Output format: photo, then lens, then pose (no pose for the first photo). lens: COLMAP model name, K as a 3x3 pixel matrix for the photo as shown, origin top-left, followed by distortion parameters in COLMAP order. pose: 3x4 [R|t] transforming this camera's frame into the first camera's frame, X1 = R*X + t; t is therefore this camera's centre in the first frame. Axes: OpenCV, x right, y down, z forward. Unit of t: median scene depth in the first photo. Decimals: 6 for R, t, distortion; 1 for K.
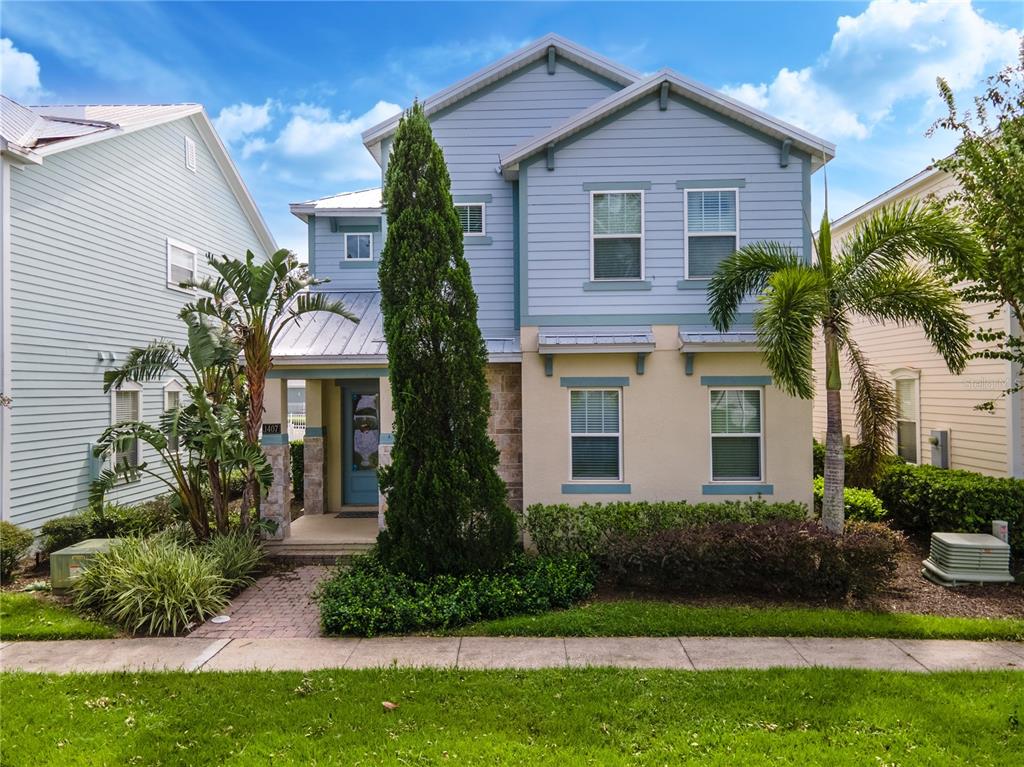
lens RADIAL K [[745.0, 0, 512.0], [0, 745.0, 383.5], [0, 0, 1]] dist [0.036544, 0.004019]
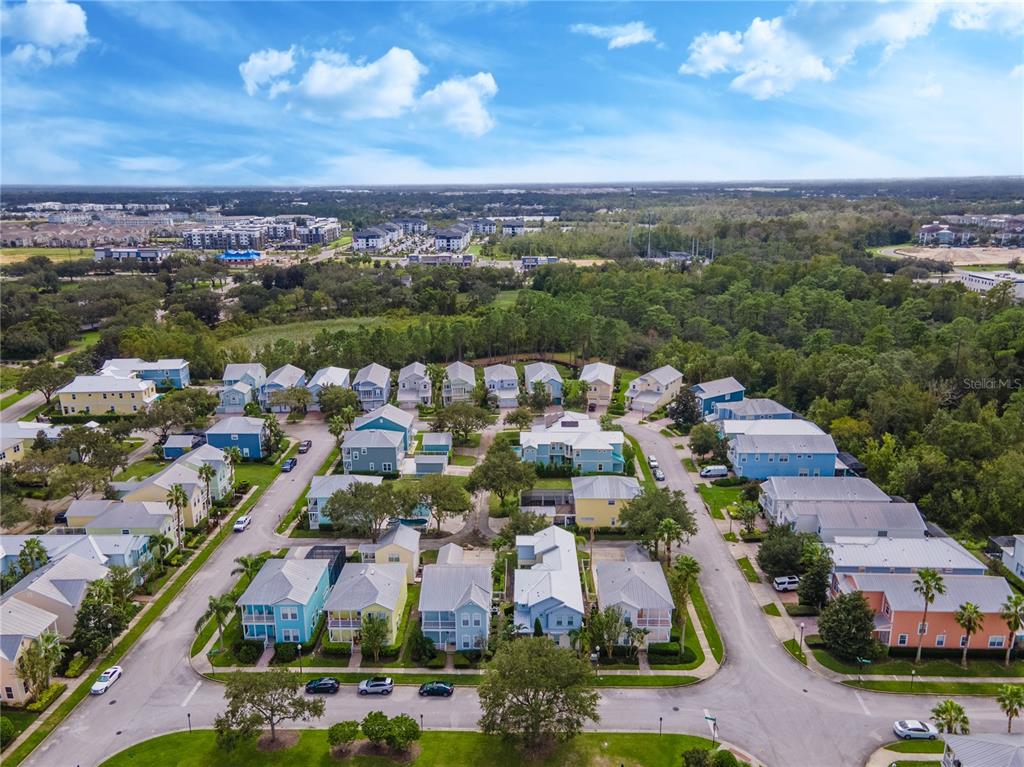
lens RADIAL K [[745.0, 0, 512.0], [0, 745.0, 383.5], [0, 0, 1]] dist [0.036544, 0.004019]
pose [[0.999726, 0.001287, 0.023354, -0.649542], [-0.006899, 0.970290, 0.241846, -5.270349], [-0.022349, -0.241941, 0.970033, -7.133209]]
